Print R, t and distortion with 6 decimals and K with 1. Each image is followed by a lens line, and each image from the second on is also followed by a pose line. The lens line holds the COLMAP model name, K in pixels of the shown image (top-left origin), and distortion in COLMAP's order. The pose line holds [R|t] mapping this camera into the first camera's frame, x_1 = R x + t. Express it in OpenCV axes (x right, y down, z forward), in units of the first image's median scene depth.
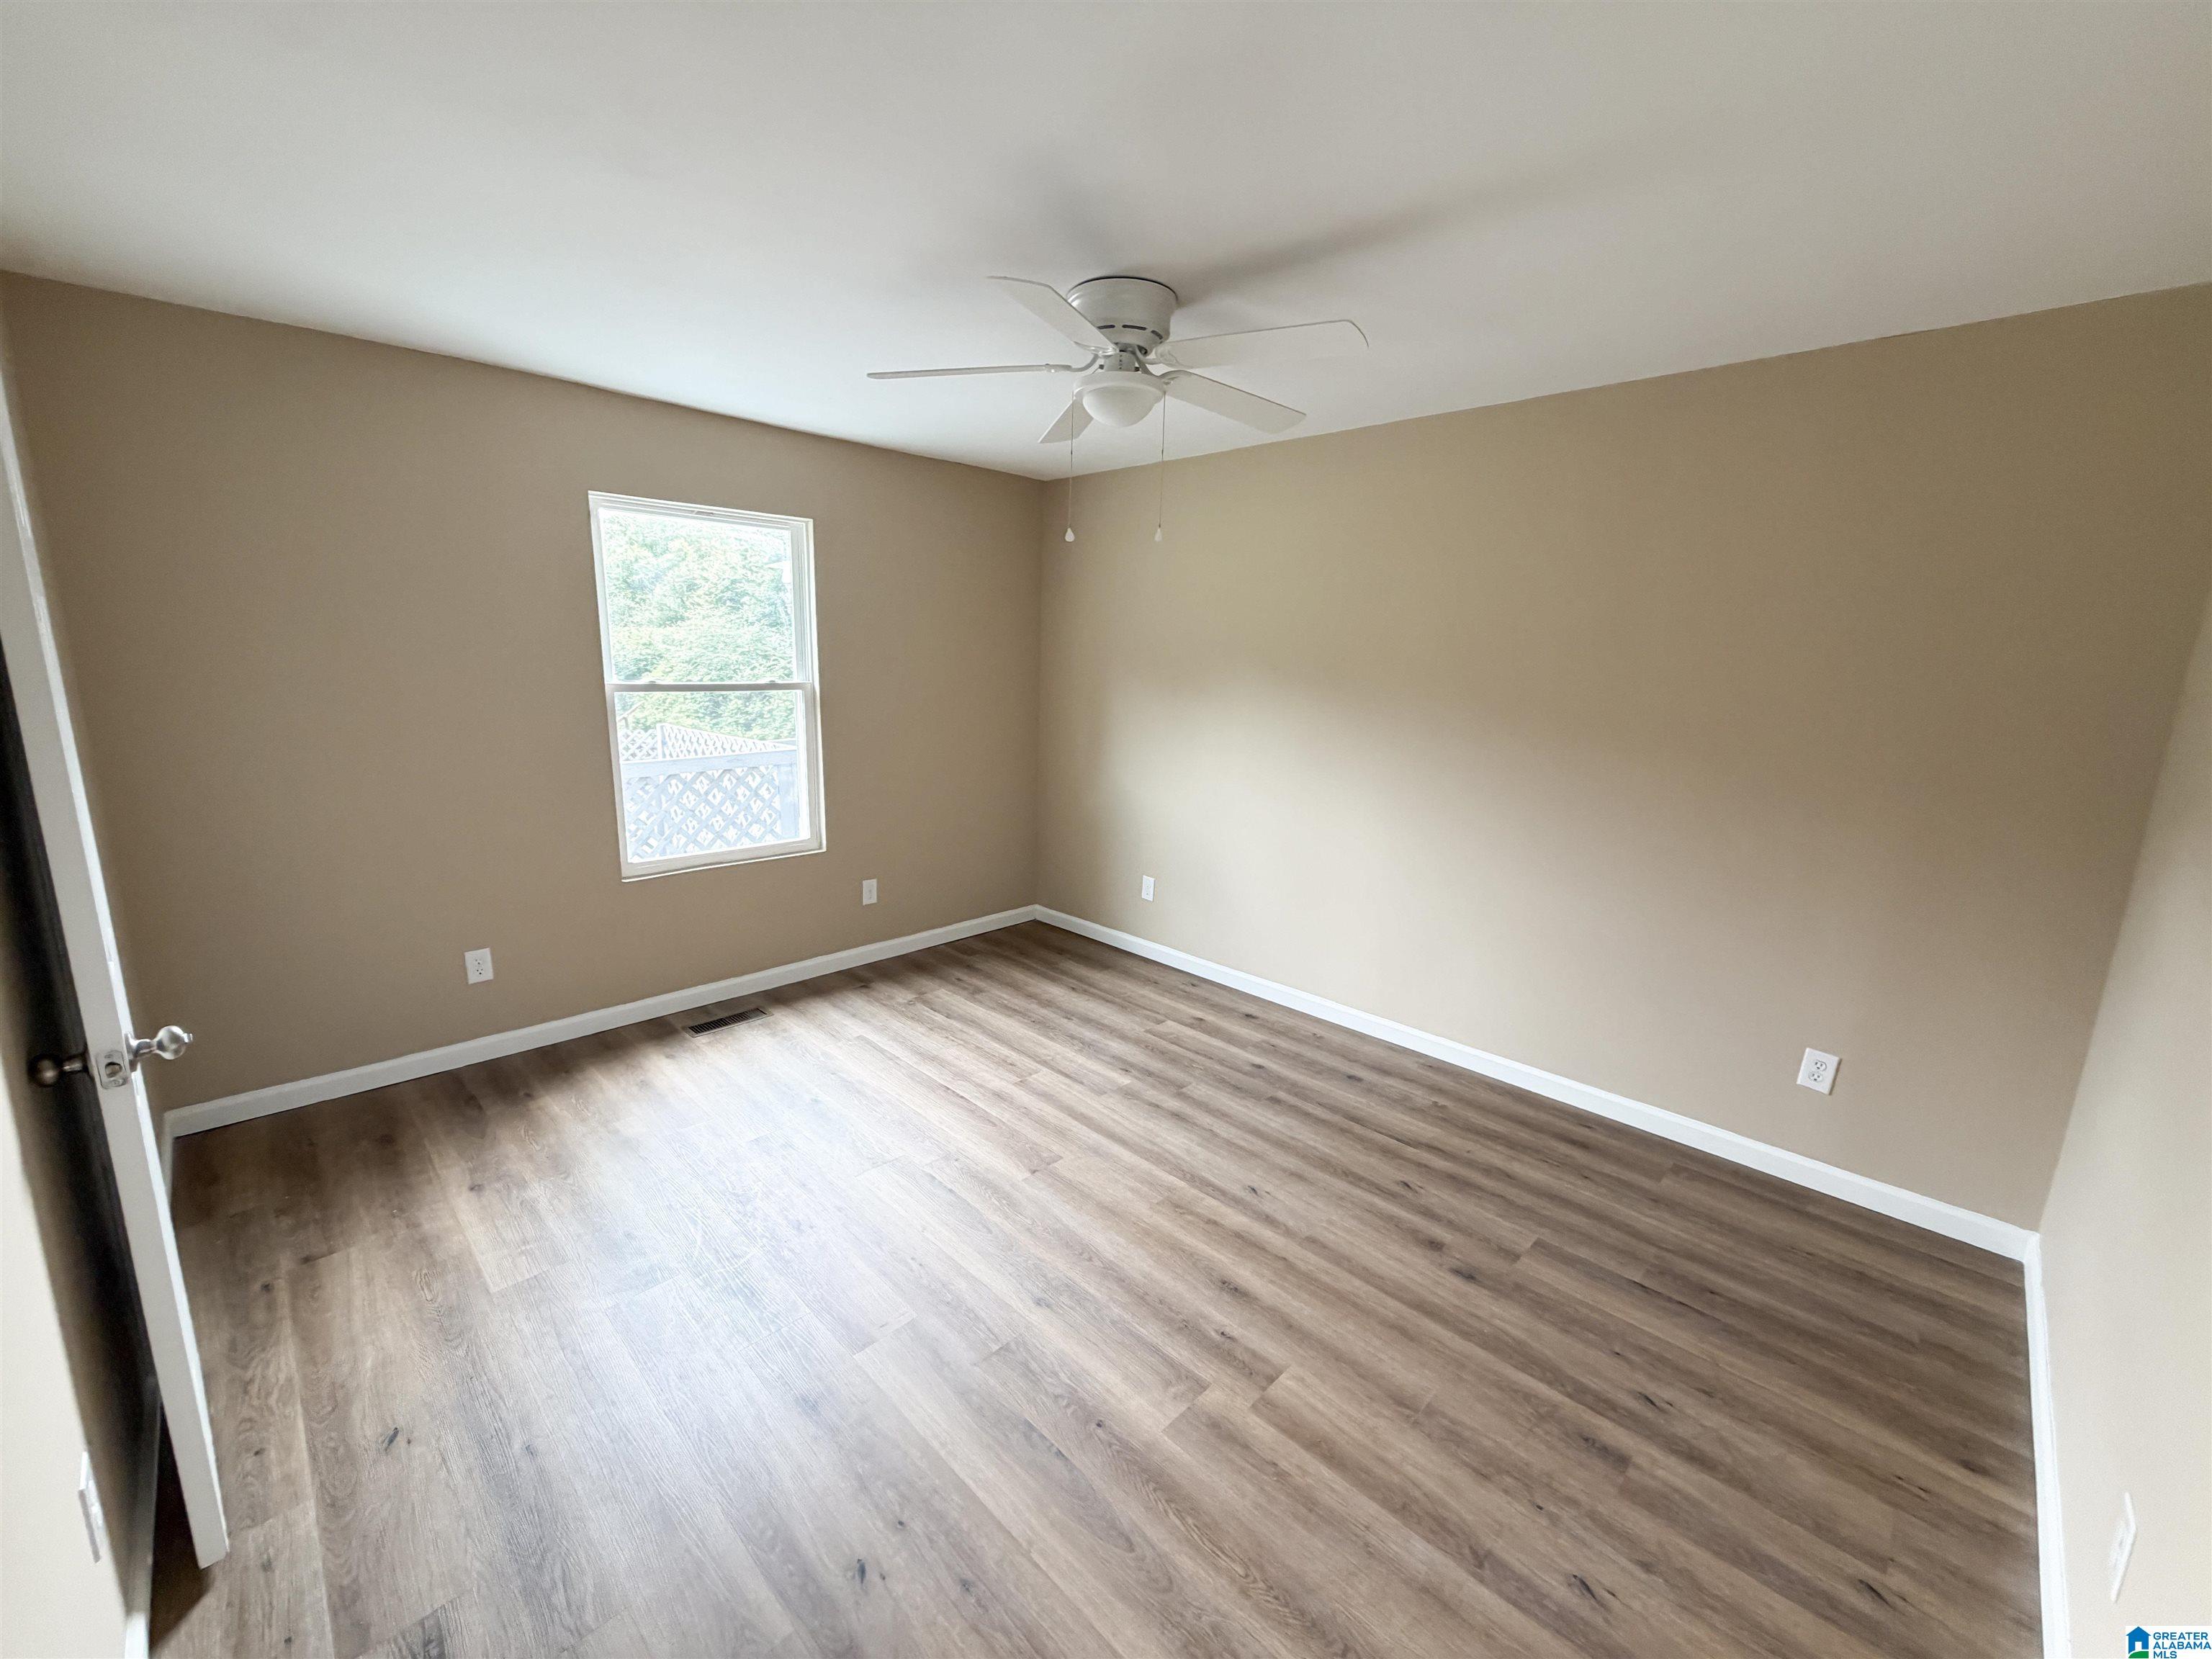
lens RADIAL K [[884.1, 0, 1109.5], [0, 884.1, 828.8], [0, 0, 1]] dist [-0.008735, 0.001204]
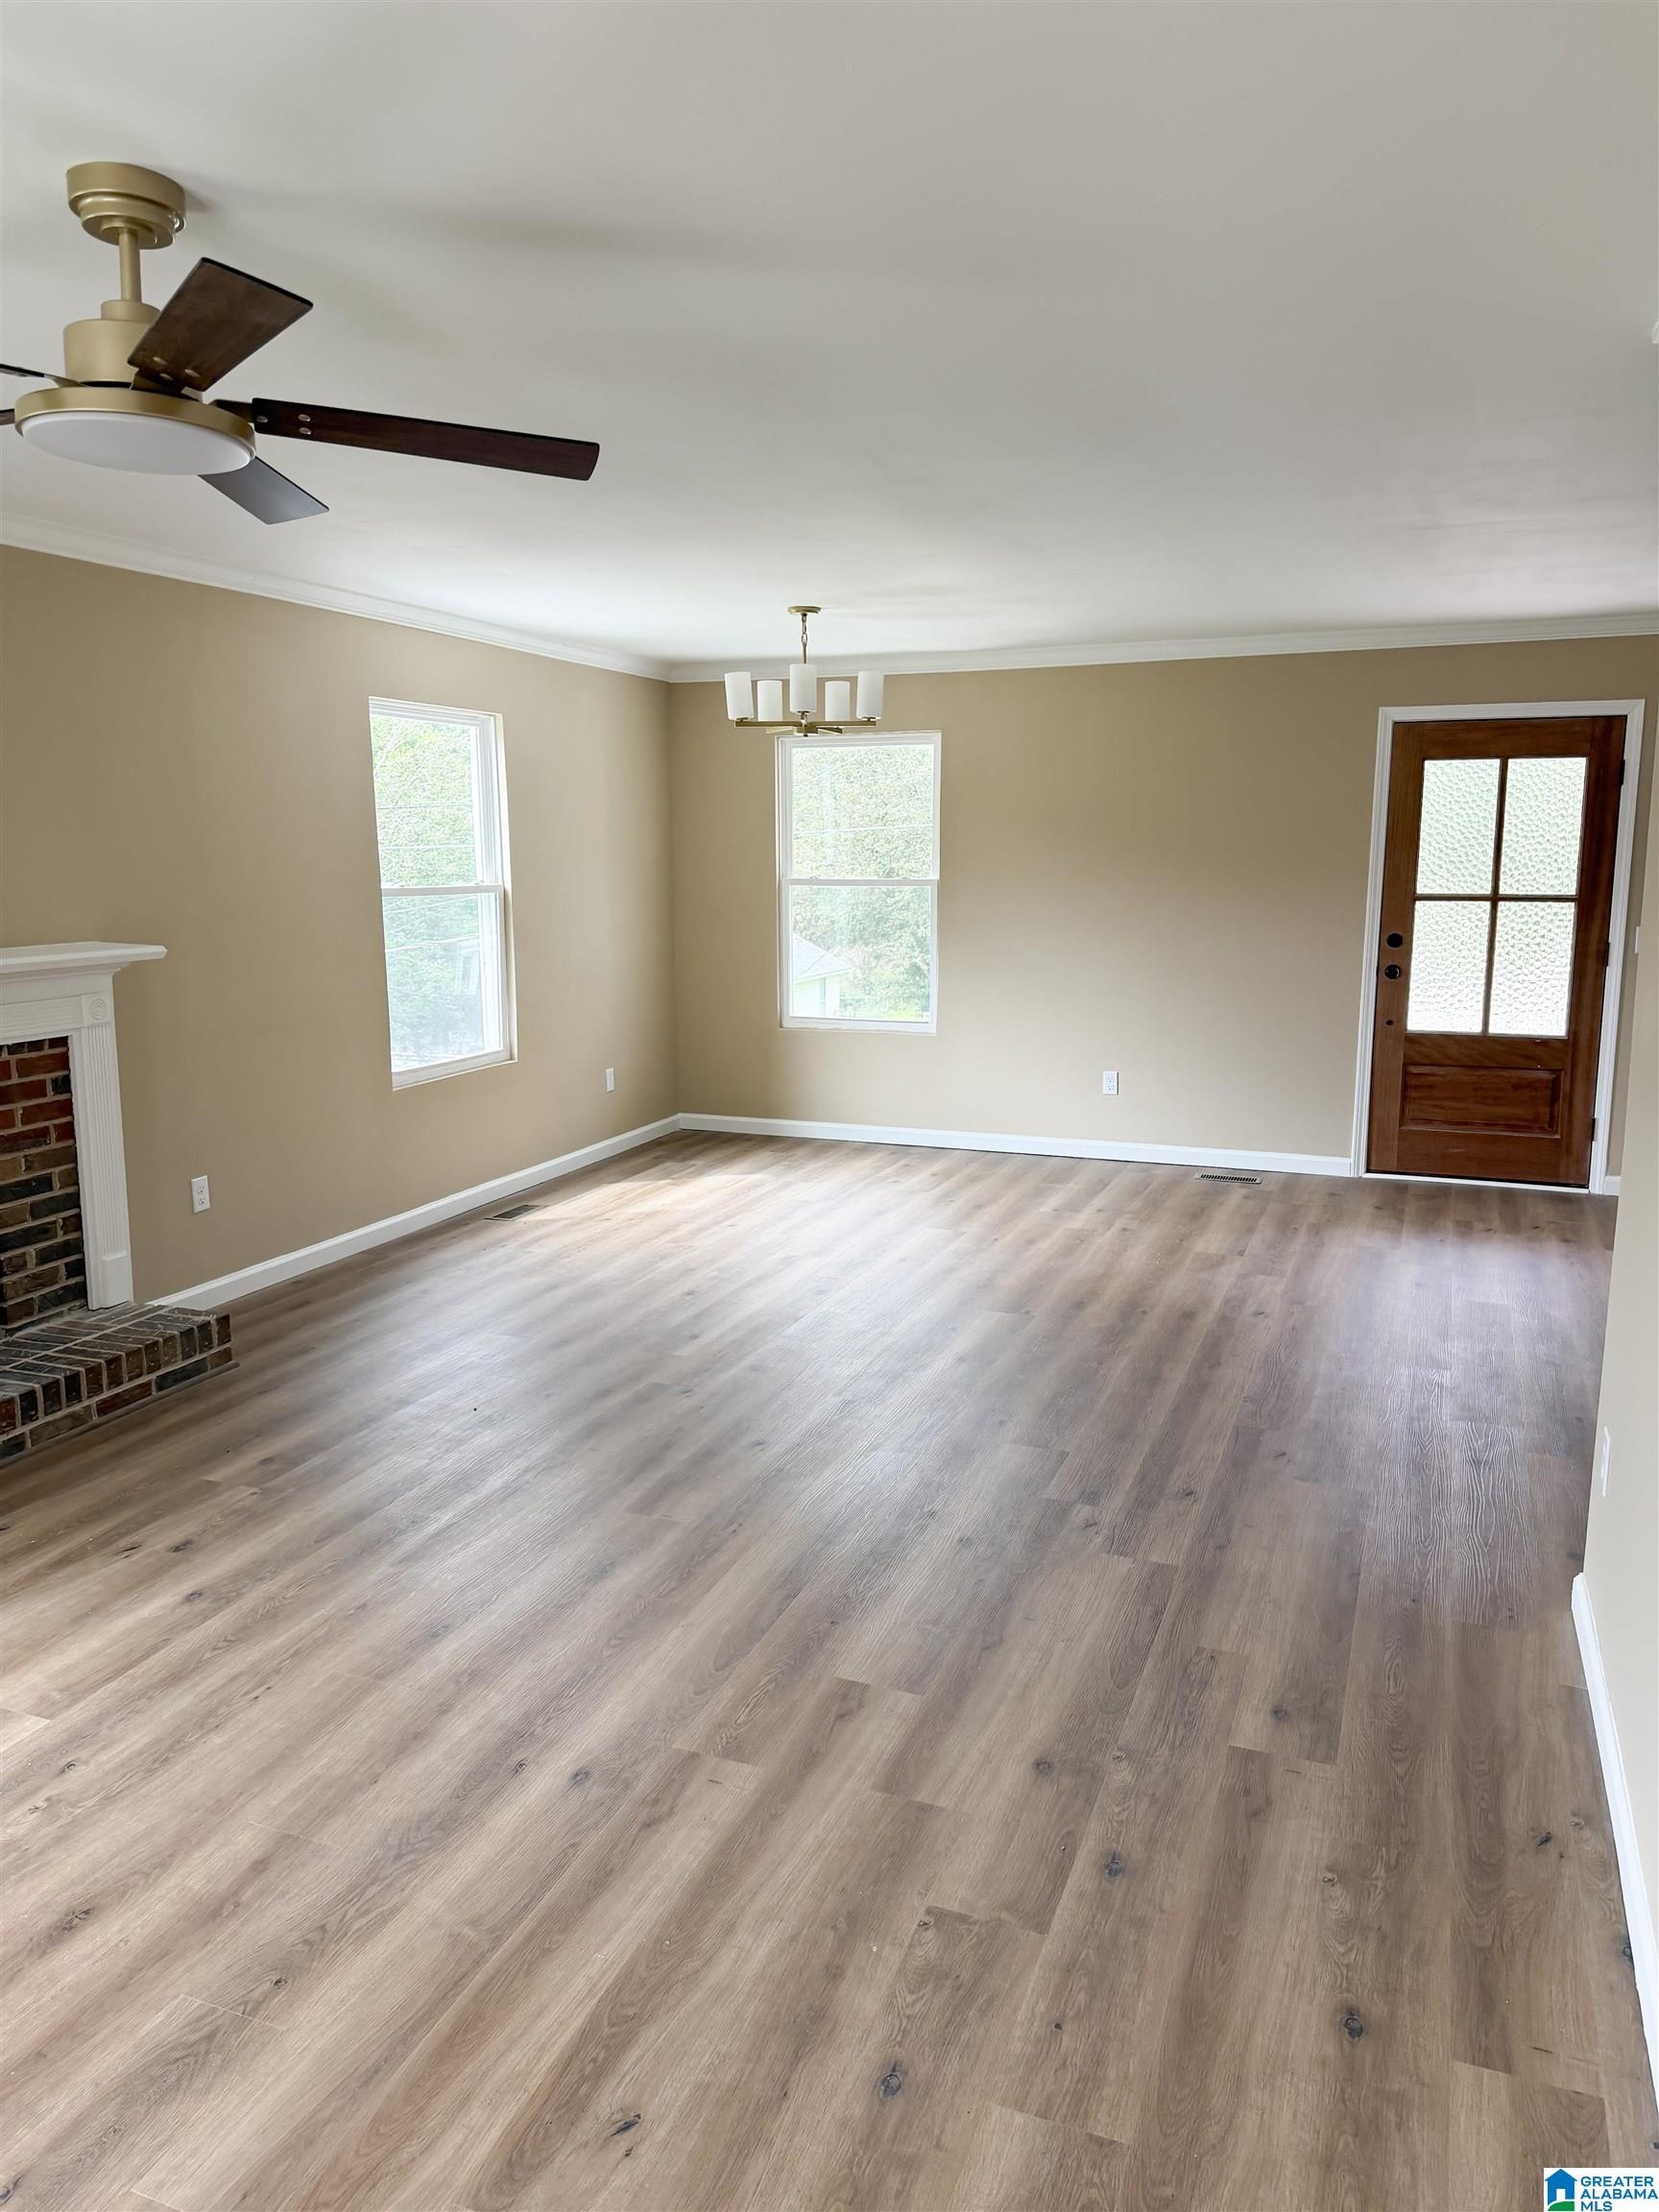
lens RADIAL K [[1541.7, 0, 829.0], [0, 1541.7, 1091.5], [0, 0, 1]] dist [0.063522, -0.063883]
pose [[0.921574, -0.070705, 0.381710, -0.683155], [0.080054, 0.996753, -0.008646, 0.104368], [-0.379859, 0.038526, 0.924242, -0.696888]]
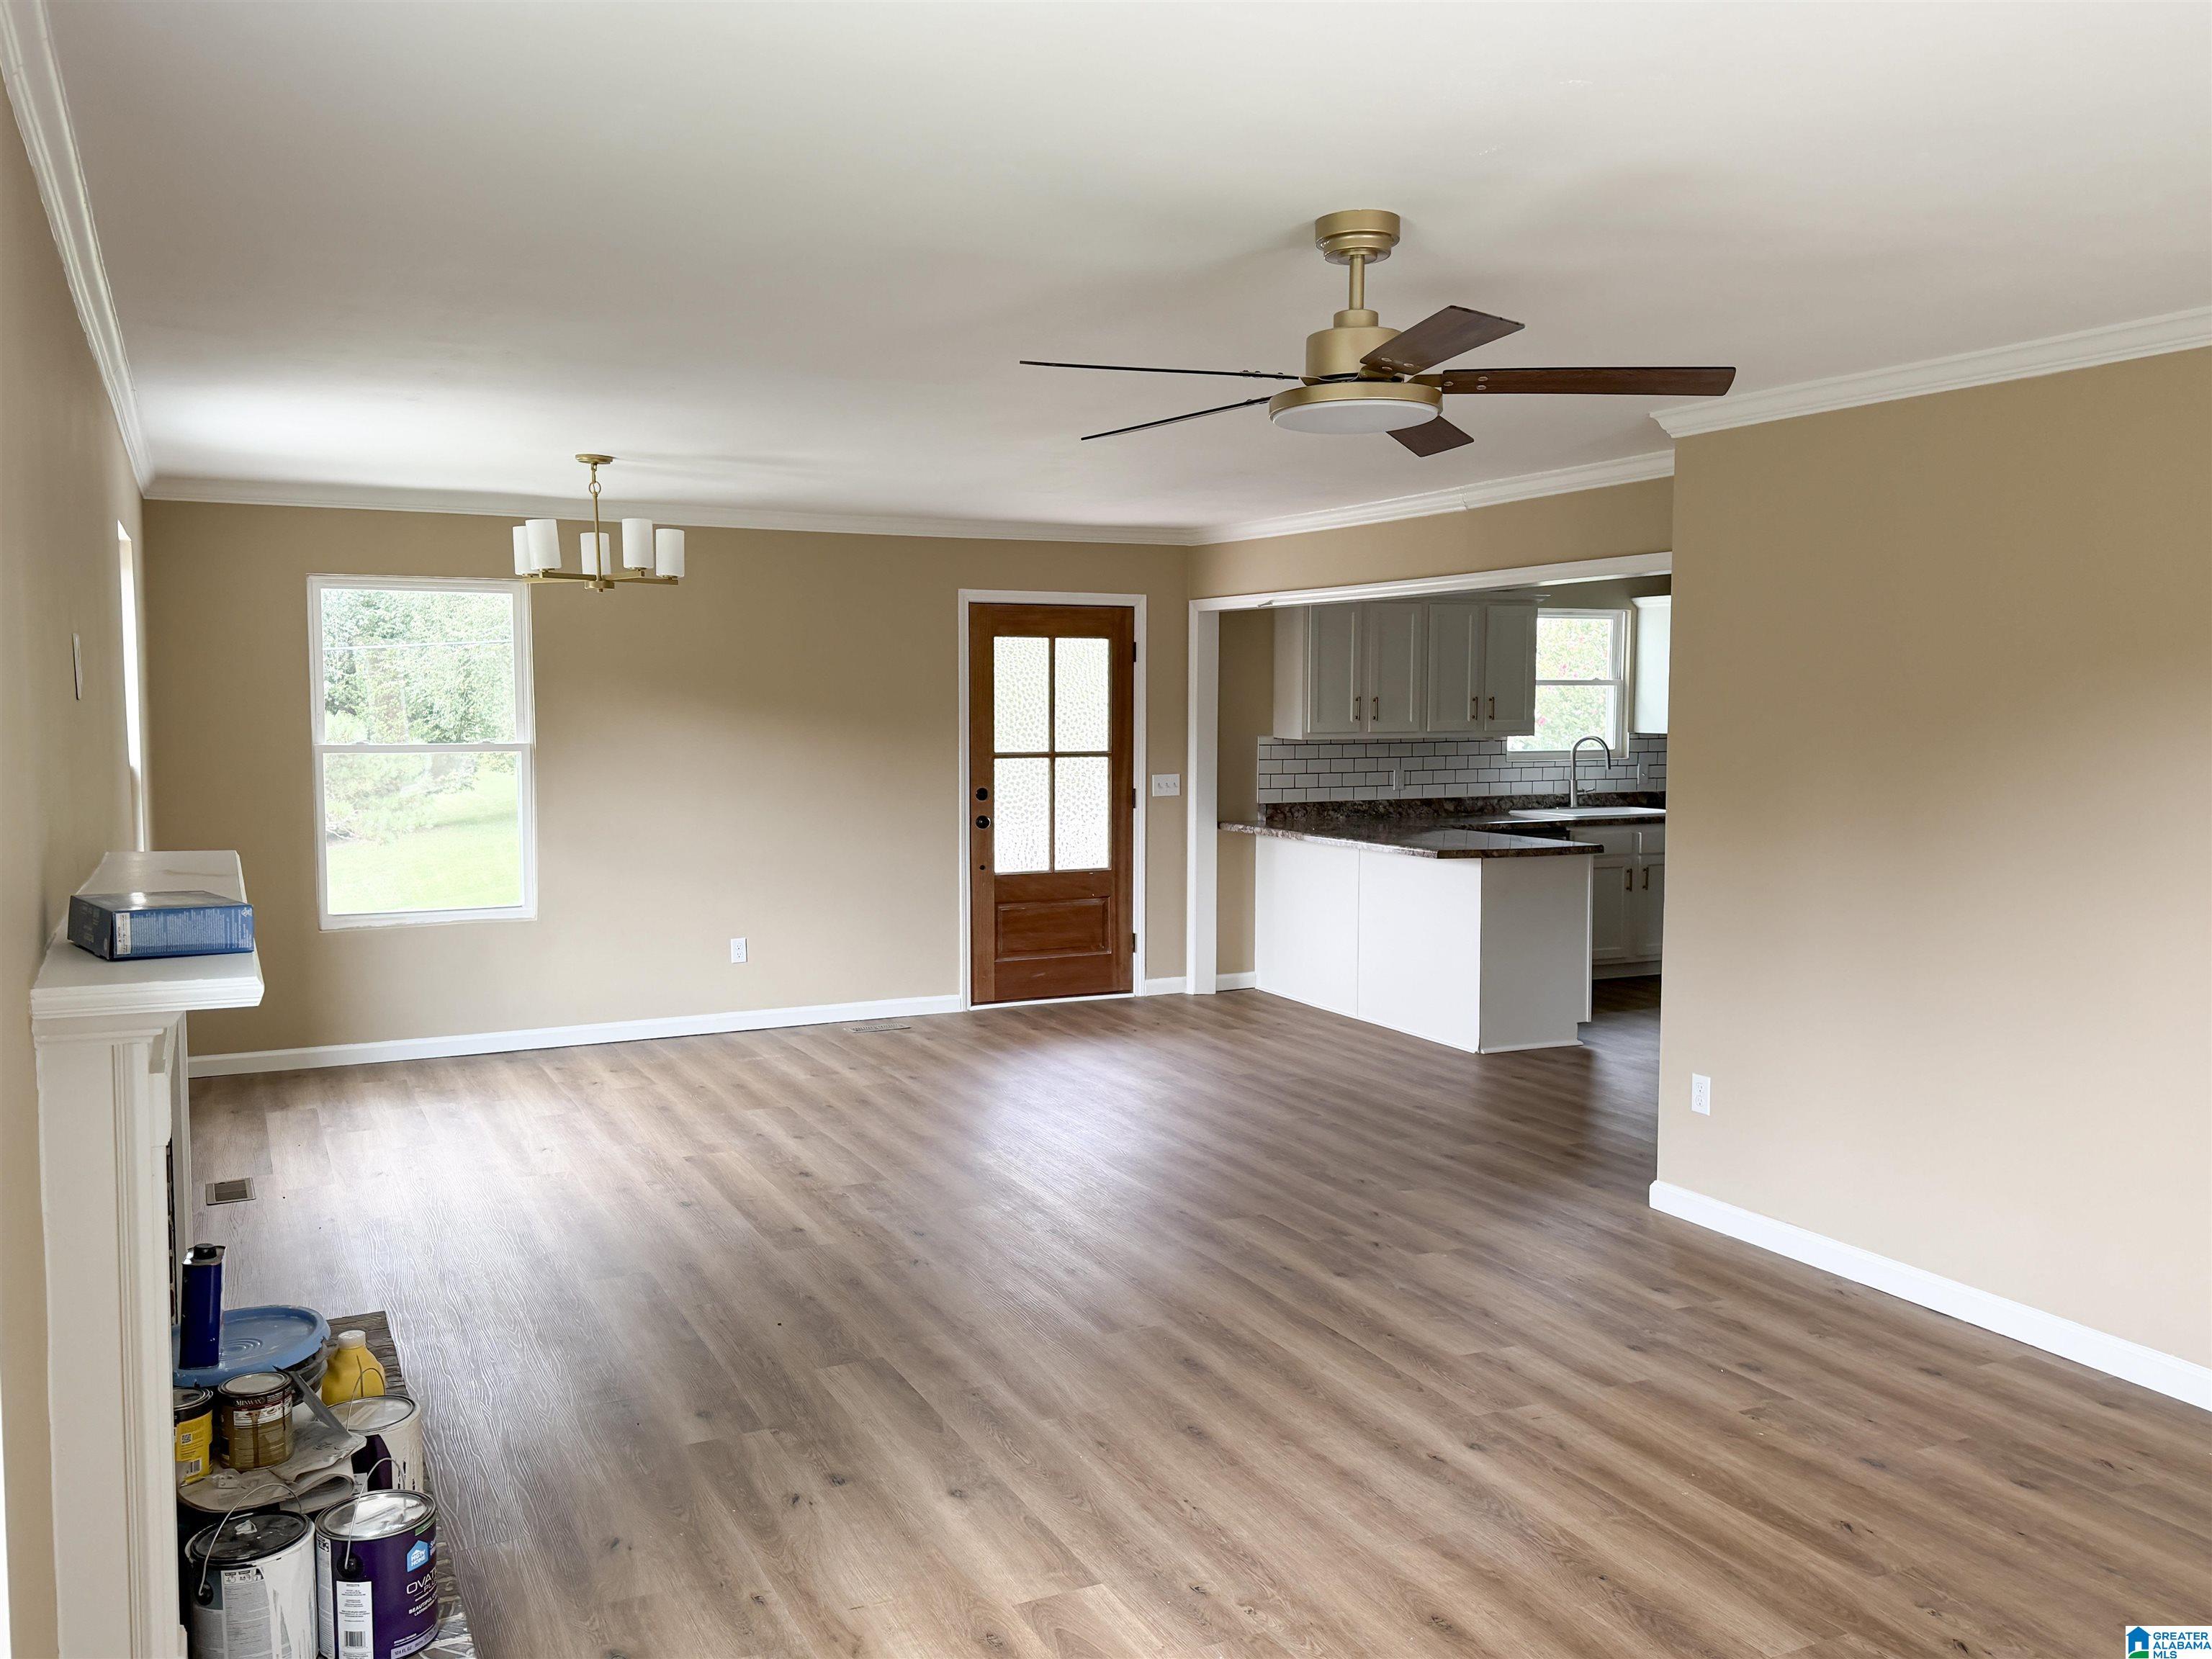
lens RADIAL K [[1808.5, 0, 1094.8], [0, 1808.5, 841.3], [0, 0, 1]] dist [0.095531, -0.122772]
pose [[0.342212, -0.083675, 0.935890, -1.519563], [0.173325, 0.984556, 0.024649, -0.003965], [-0.923498, 0.153778, 0.351430, -0.243914]]
